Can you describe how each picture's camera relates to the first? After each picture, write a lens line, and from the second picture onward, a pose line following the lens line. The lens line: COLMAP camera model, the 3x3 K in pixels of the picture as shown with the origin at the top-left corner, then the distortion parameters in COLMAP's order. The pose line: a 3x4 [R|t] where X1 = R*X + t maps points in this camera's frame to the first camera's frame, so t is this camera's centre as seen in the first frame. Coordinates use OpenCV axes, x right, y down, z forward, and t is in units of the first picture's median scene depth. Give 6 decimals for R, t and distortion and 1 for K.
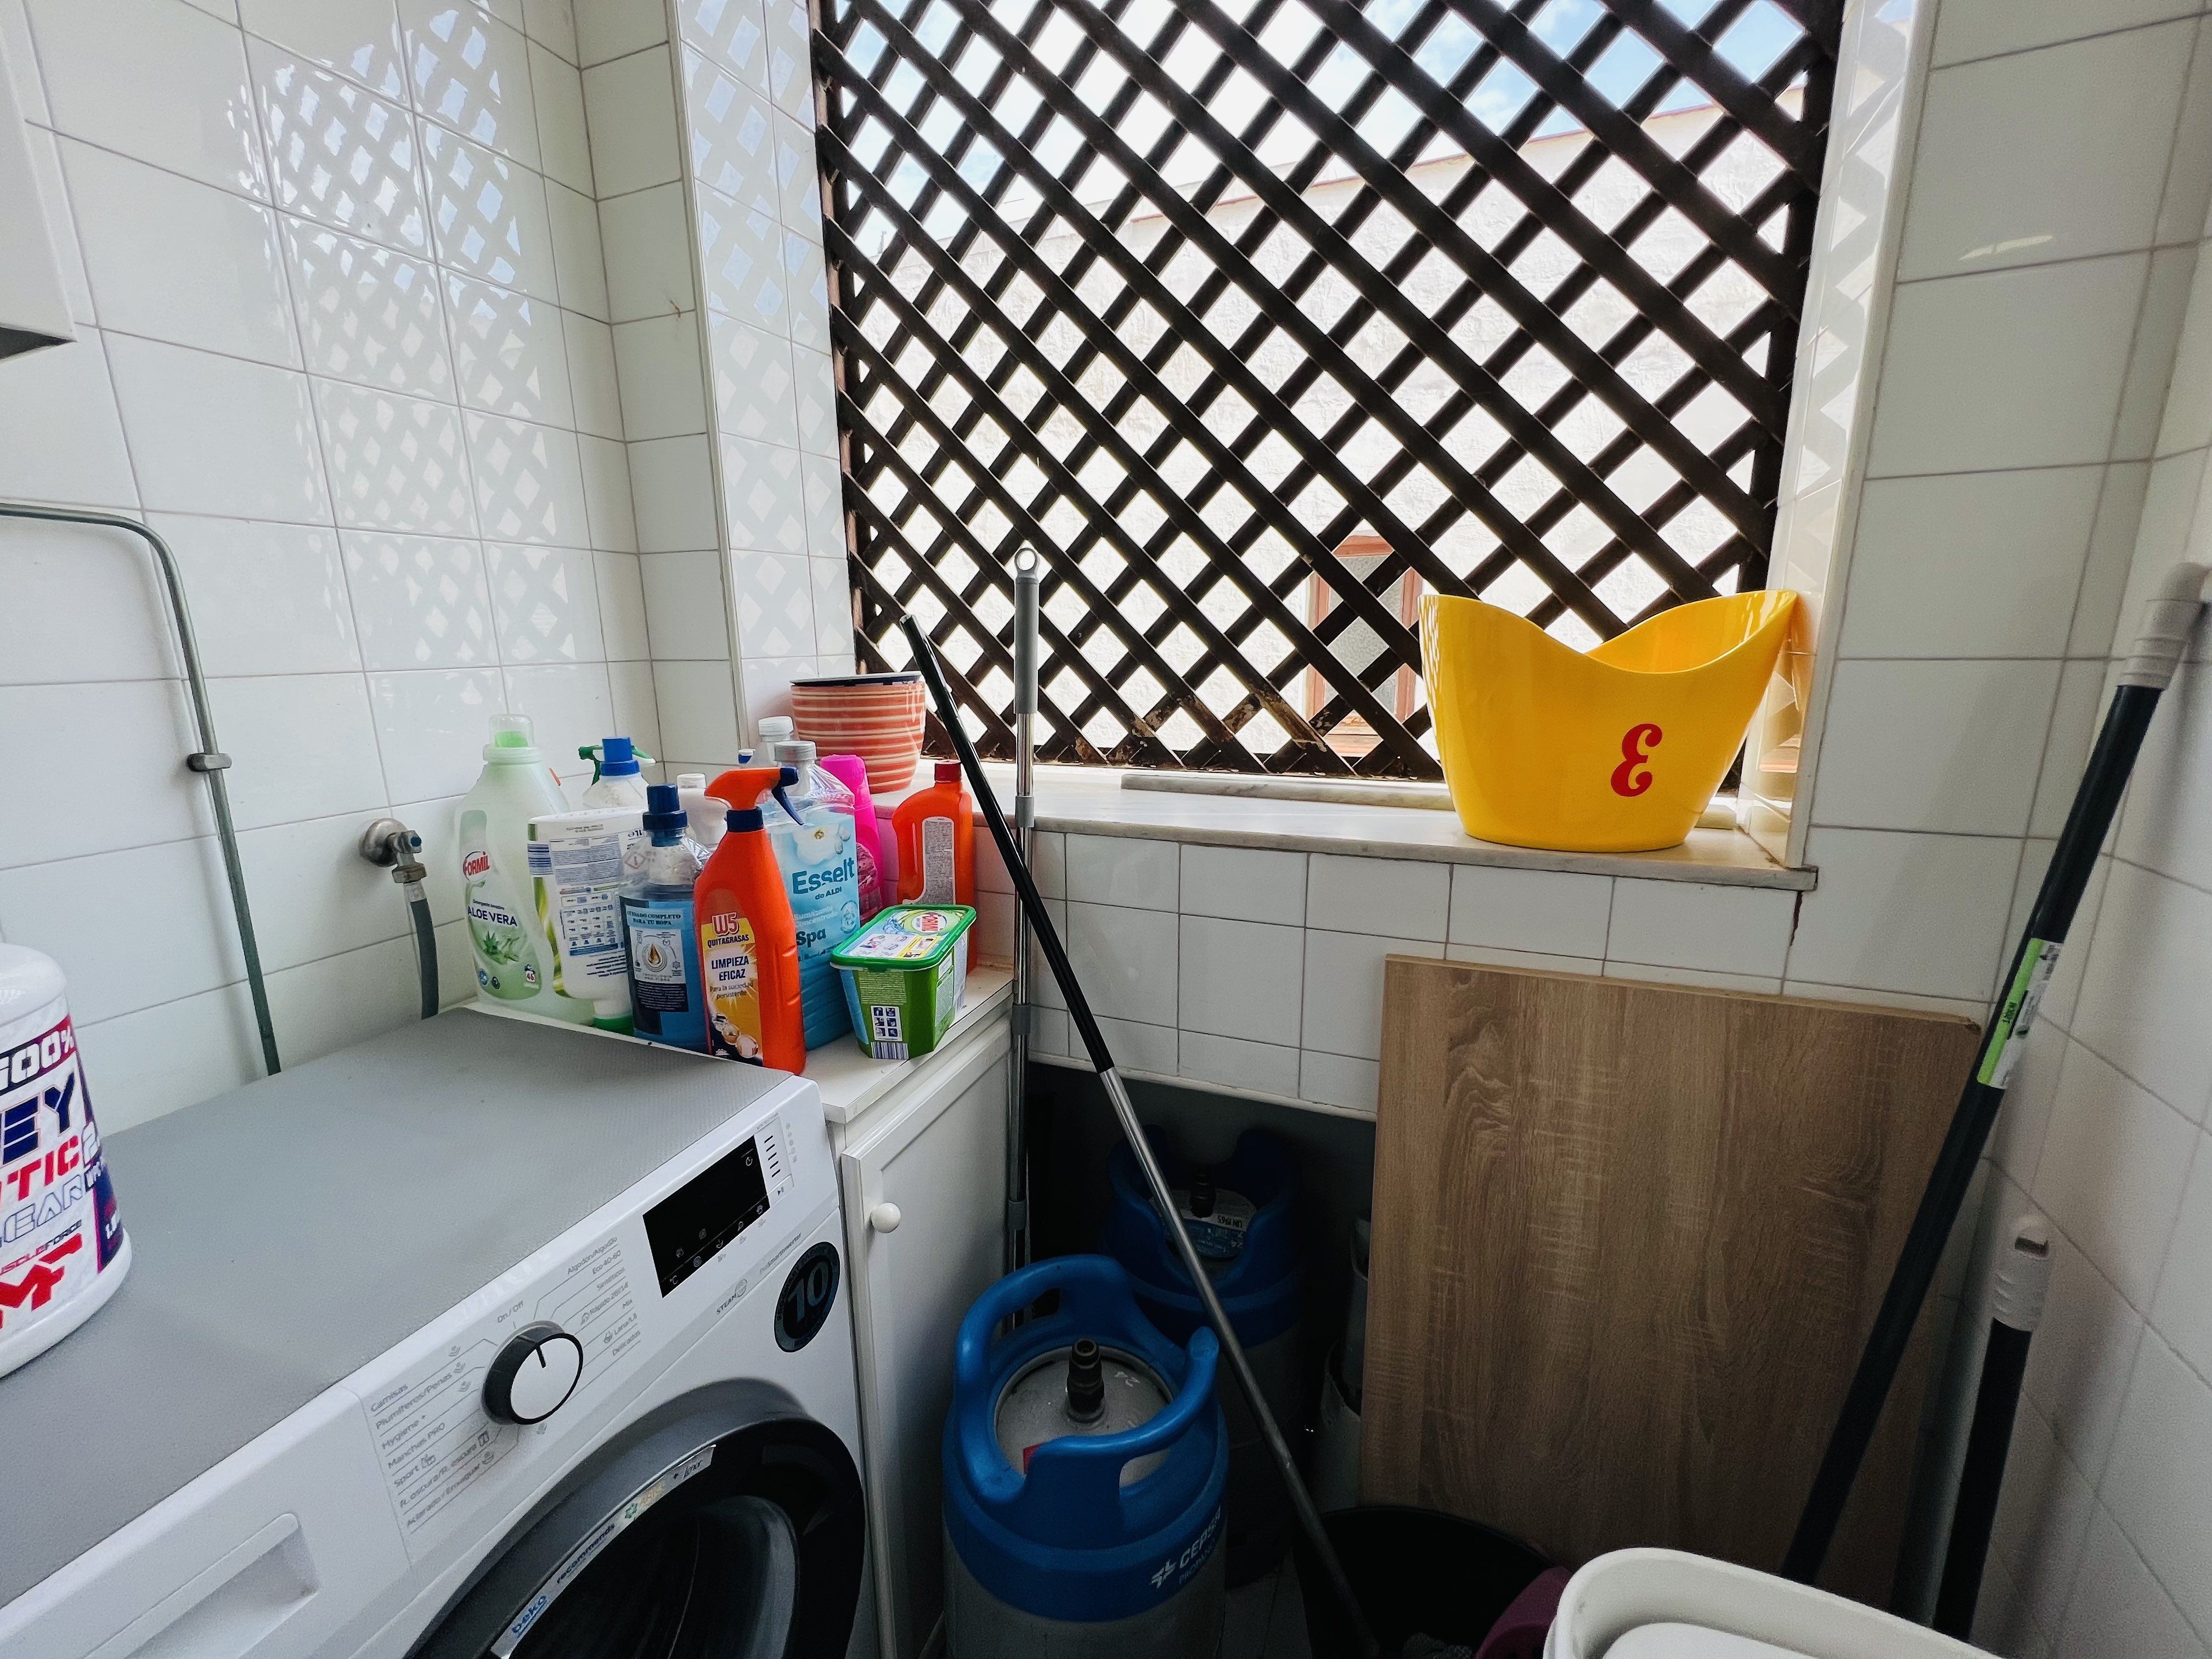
lens RADIAL K [[886.6, 0, 1113.8], [0, 886.6, 824.2], [0, 0, 1]] dist [-0.001563, 0.000037]
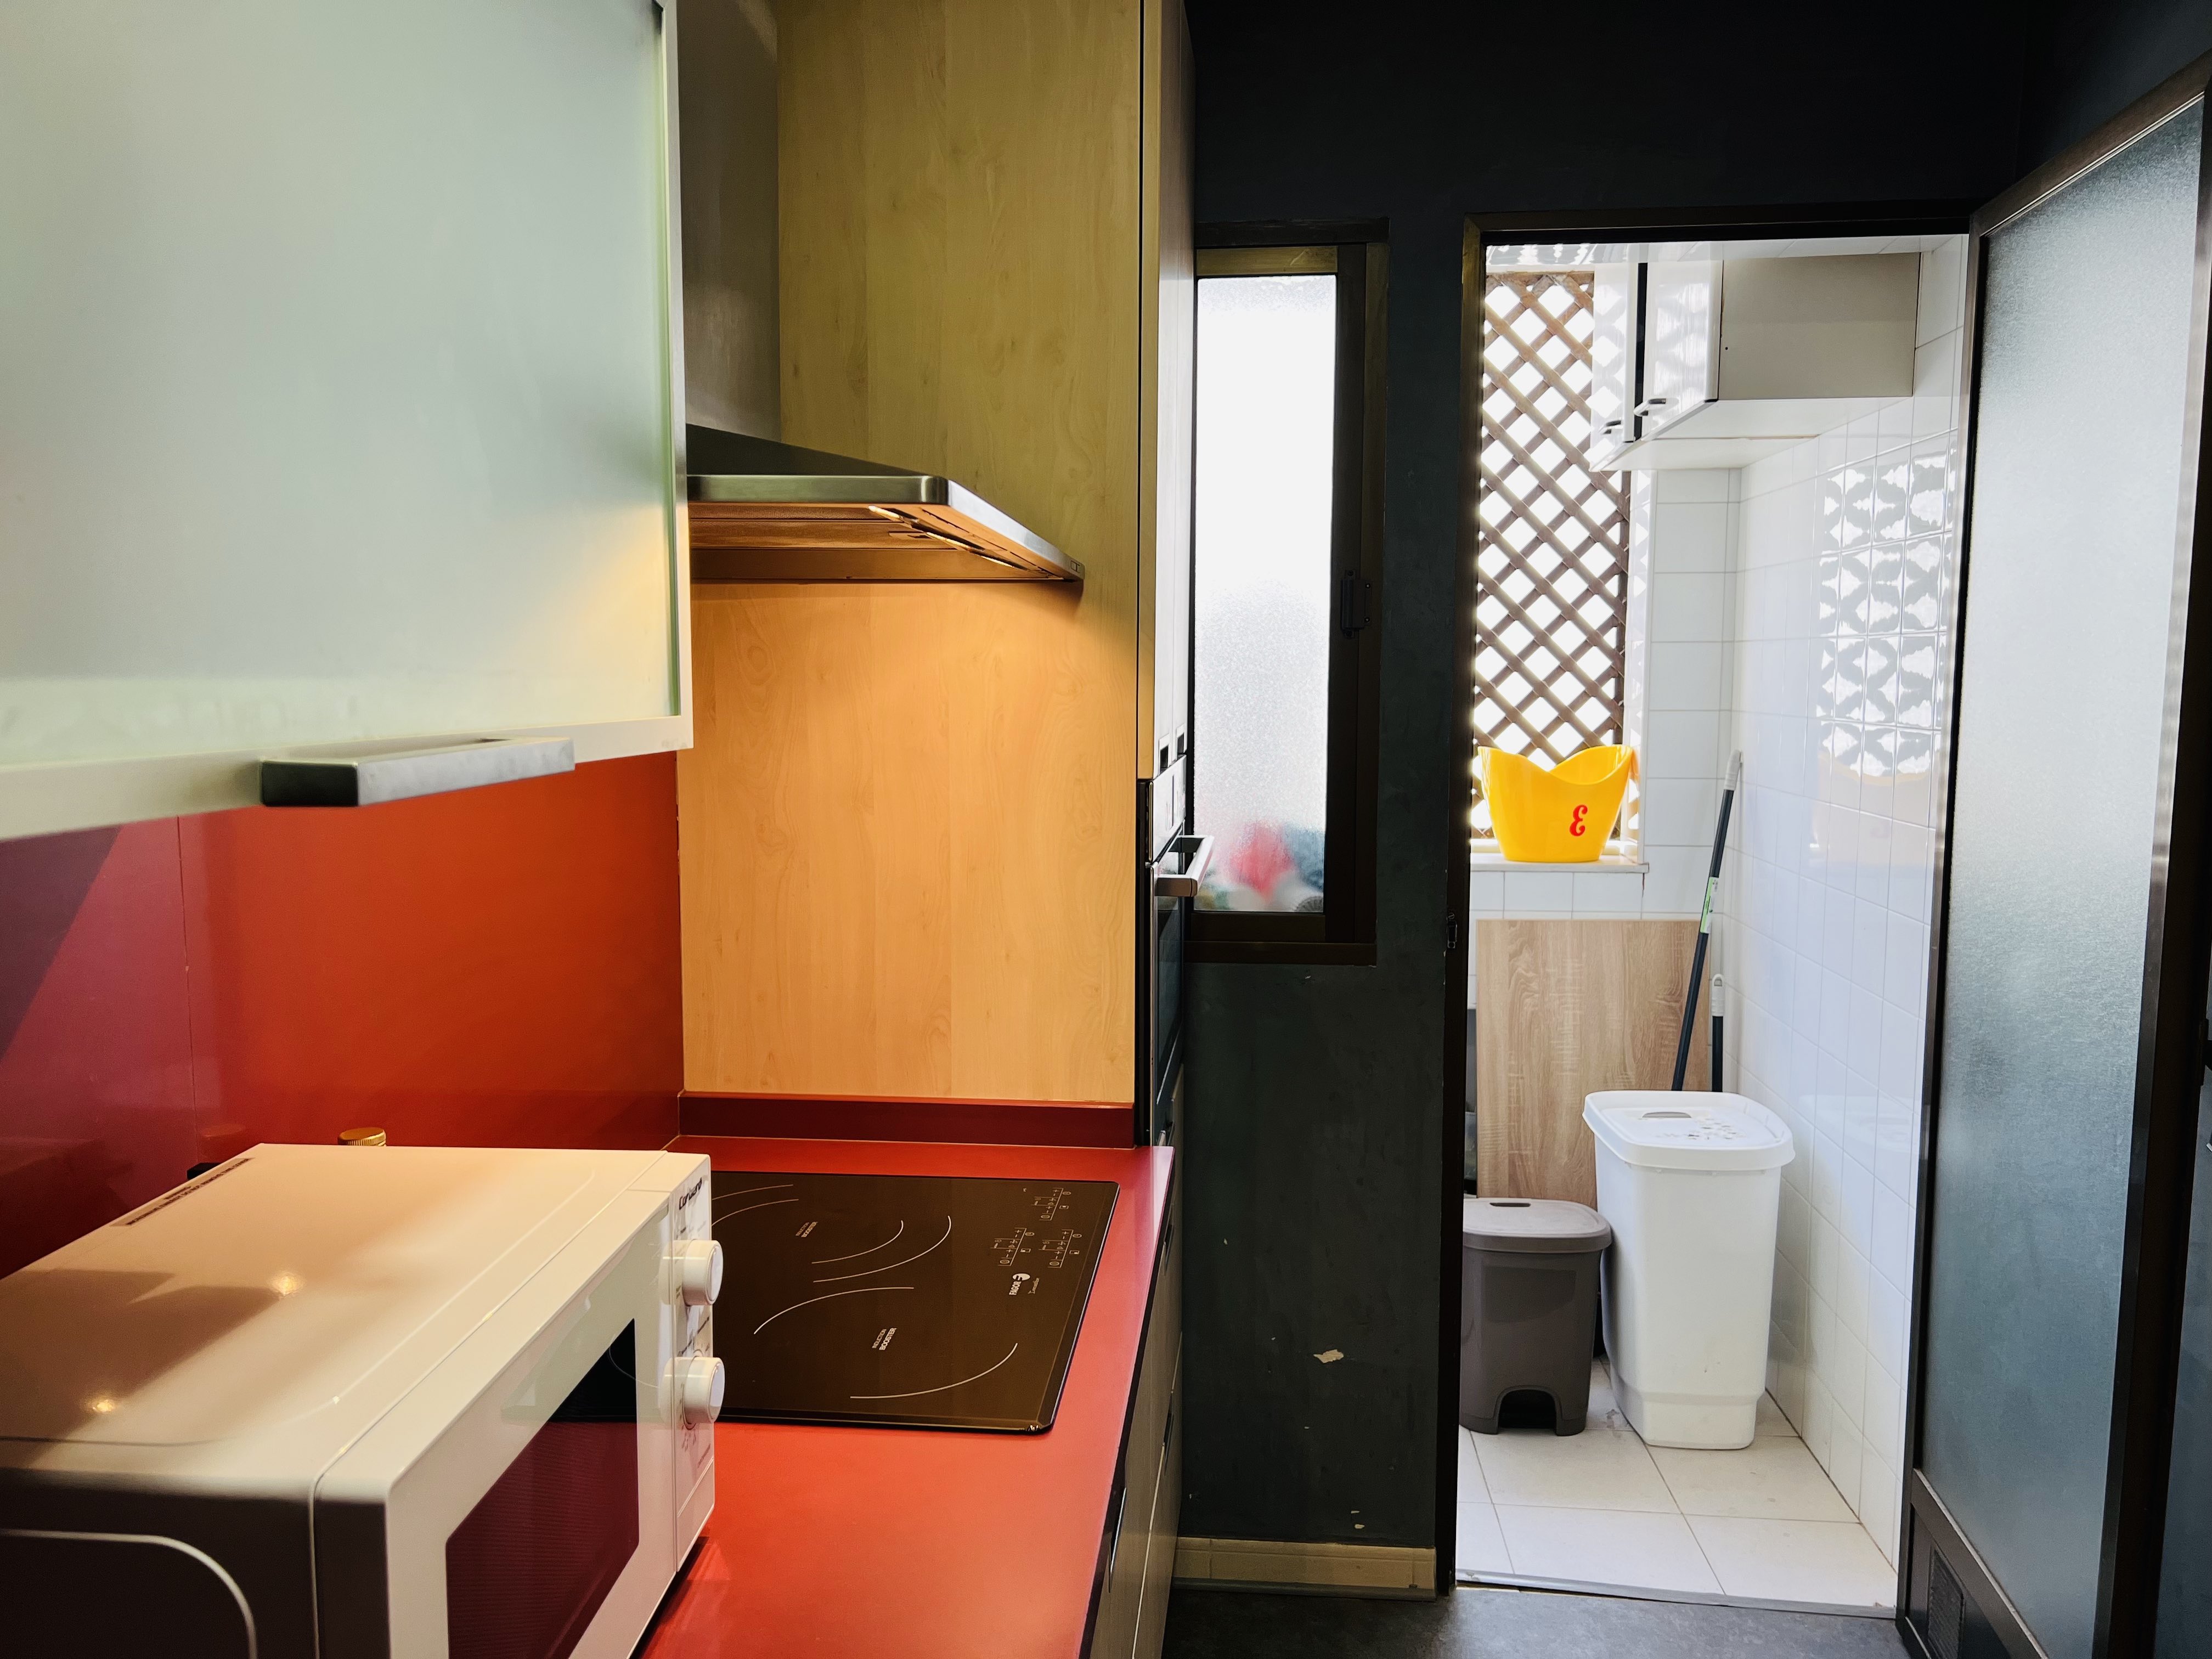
lens RADIAL K [[1651.1, 0, 1106.0], [0, 1651.1, 829.5], [0, 0, 1]] dist [0.072617, -0.086649]
pose [[0.957460, -0.018824, 0.287952, -1.696811], [0.052642, 0.992519, -0.110155, 0.334037], [-0.283724, 0.120627, 0.951288, -2.556876]]
